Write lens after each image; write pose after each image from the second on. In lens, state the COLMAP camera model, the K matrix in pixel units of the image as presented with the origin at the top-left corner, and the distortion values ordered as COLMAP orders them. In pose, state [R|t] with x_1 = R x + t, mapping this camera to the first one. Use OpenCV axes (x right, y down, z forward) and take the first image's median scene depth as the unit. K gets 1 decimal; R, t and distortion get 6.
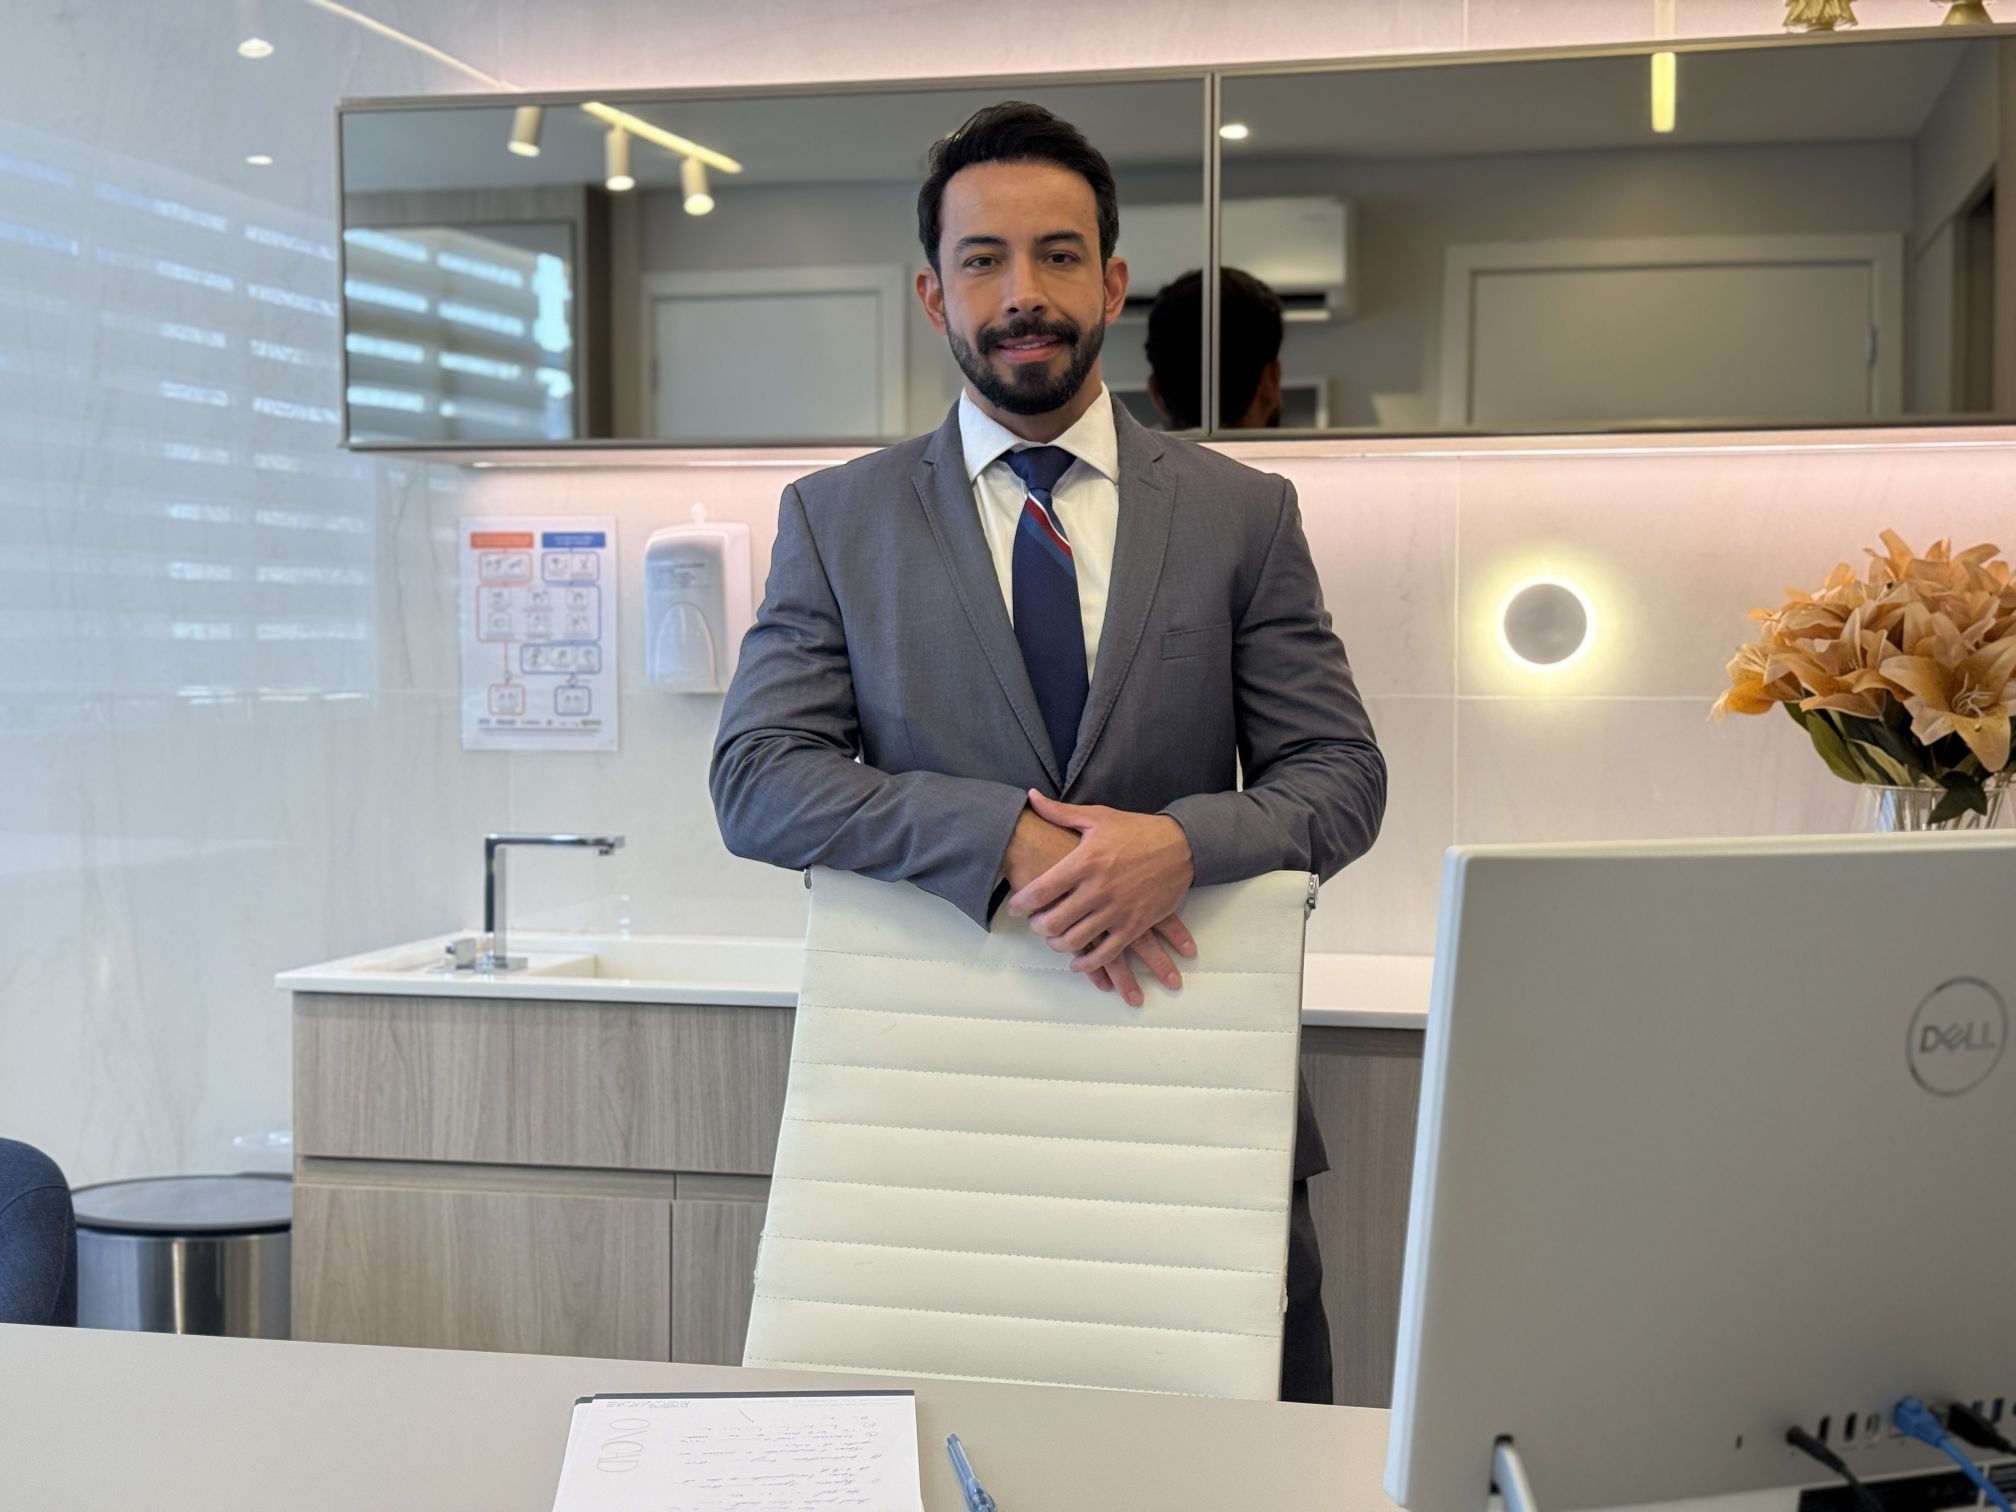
lens RADIAL K [[2850.1, 0, 1001.5], [0, 2850.1, 759.8], [0, 0, 1]] dist [0.176645, -0.361930]
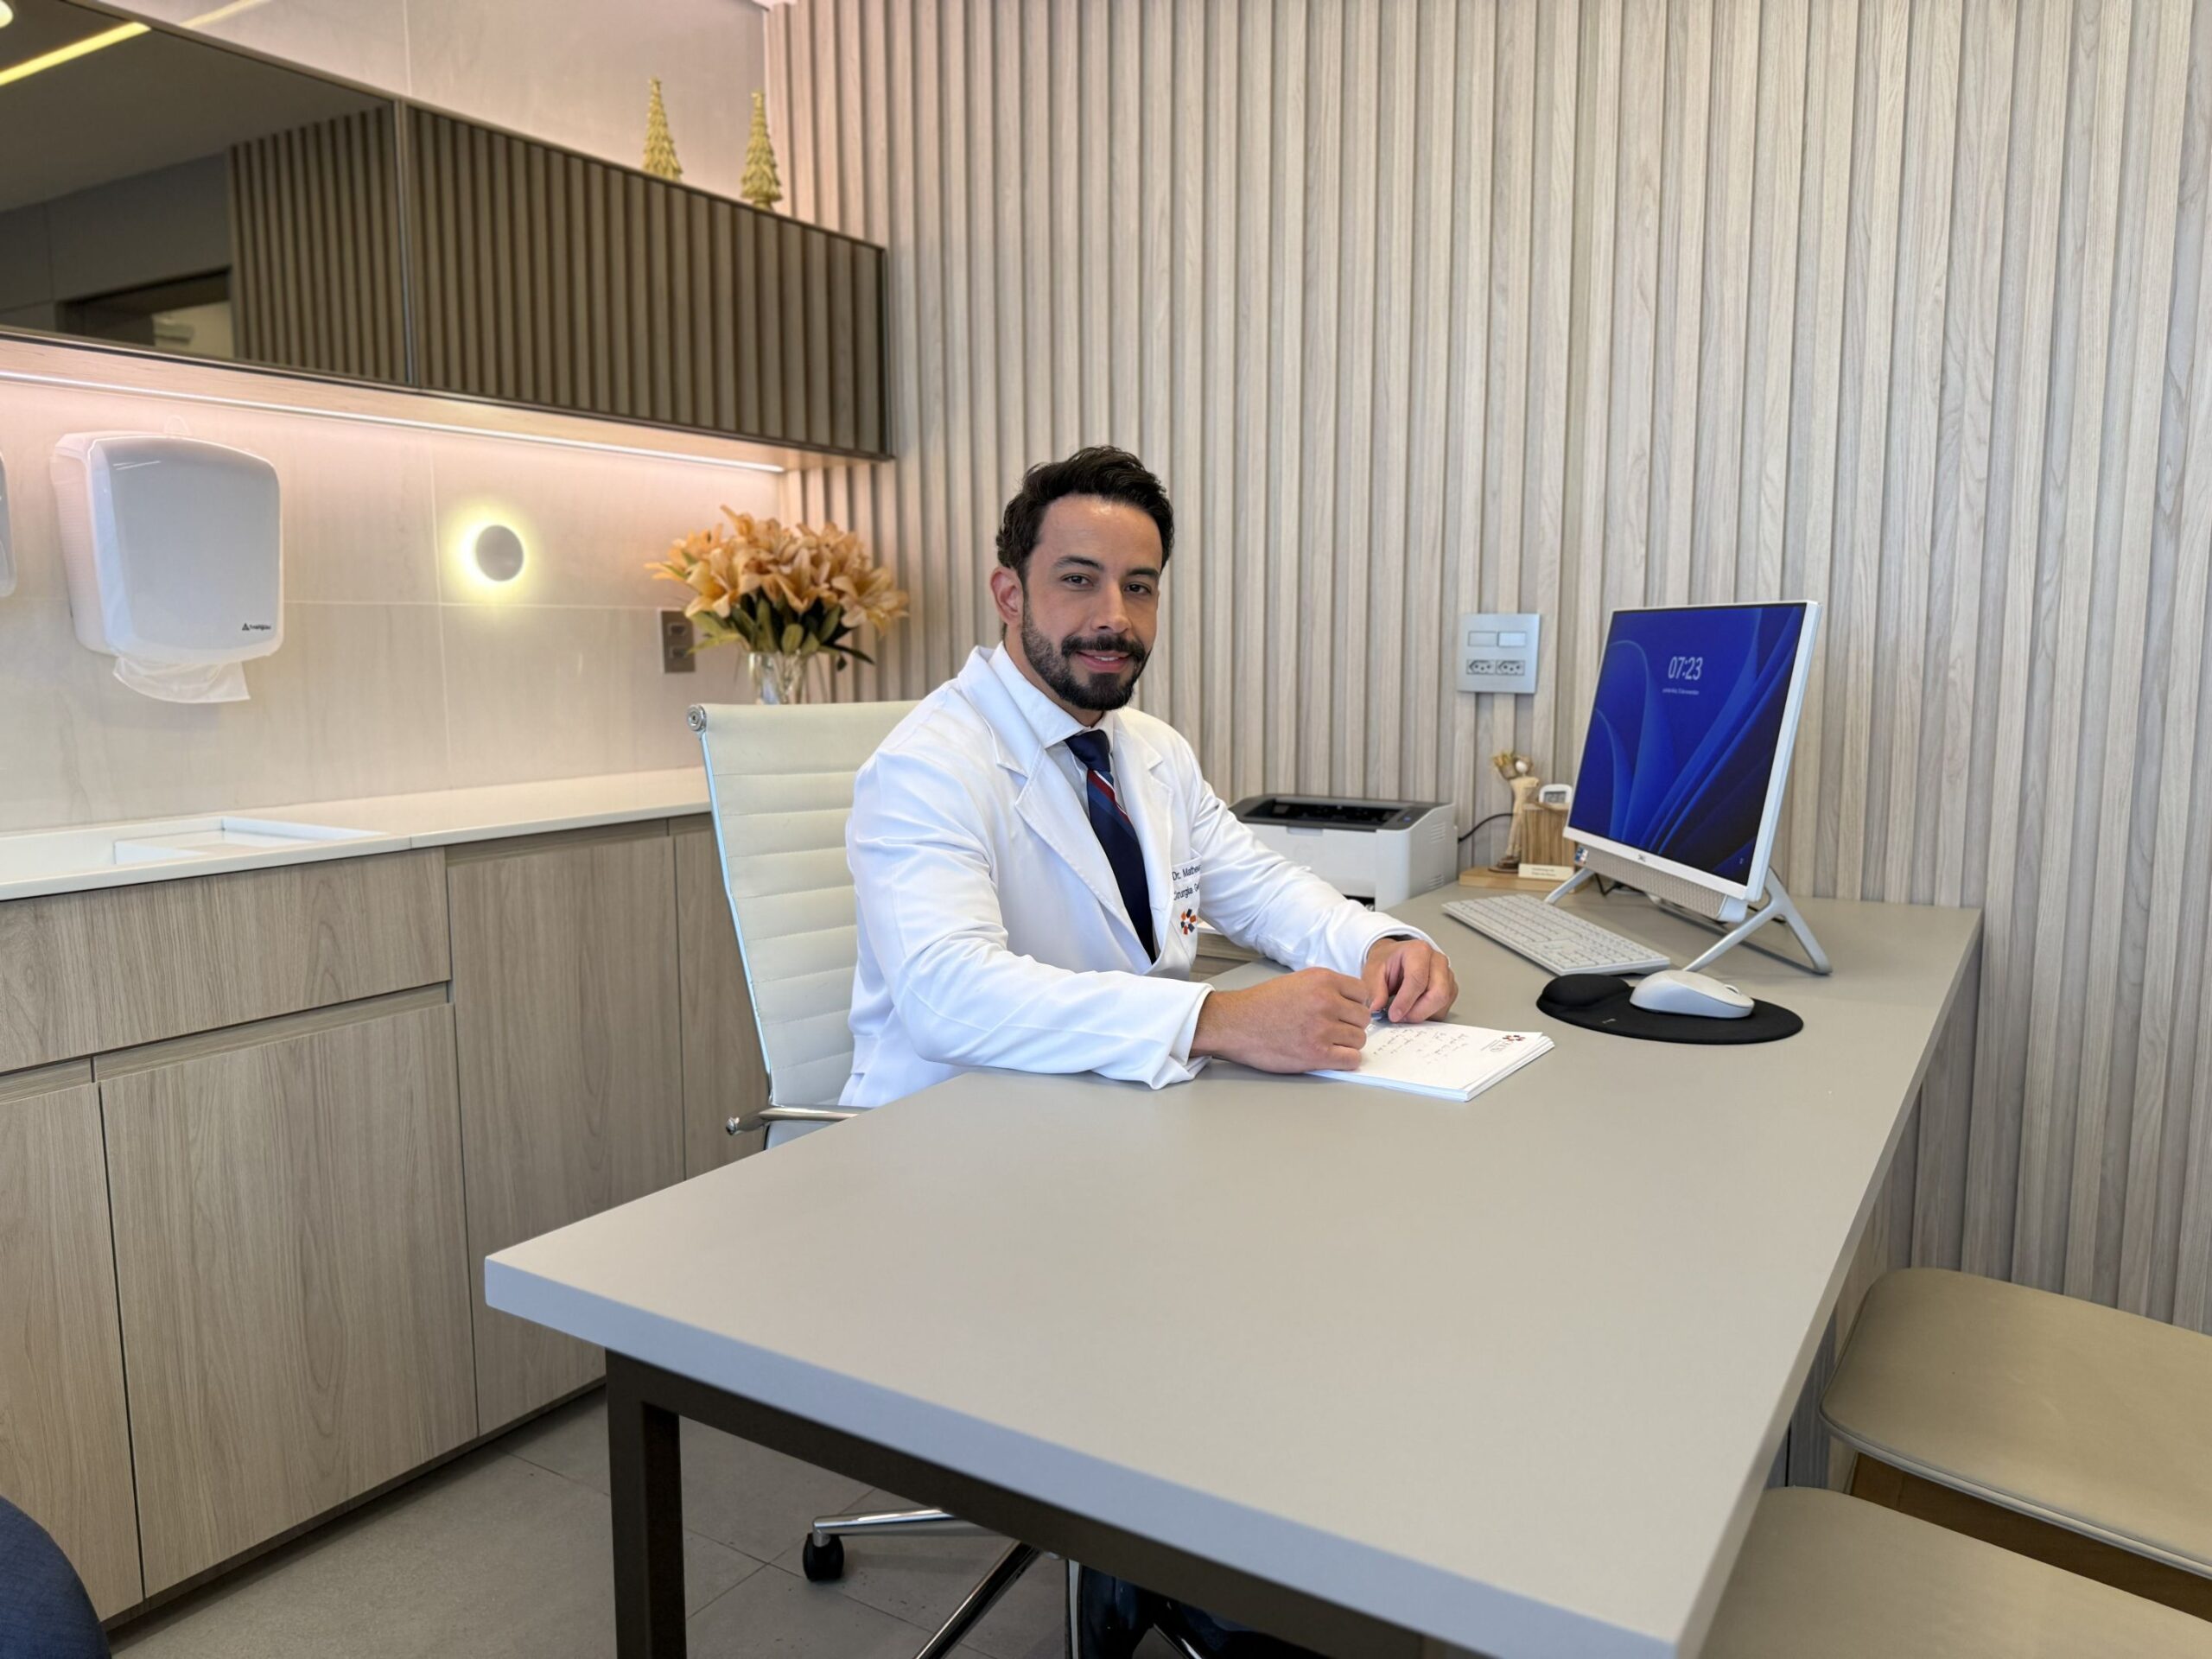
lens RADIAL K [[1566.3, 0, 1105.3], [0, 1566.3, 825.8], [0, 0, 1]] dist [0.164936, -0.267534]
pose [[0.326984, -0.116705, 0.937796, -0.510160], [0.050399, 0.993087, 0.106013, 0.020110], [-0.943685, 0.012599, 0.330606, 0.460339]]
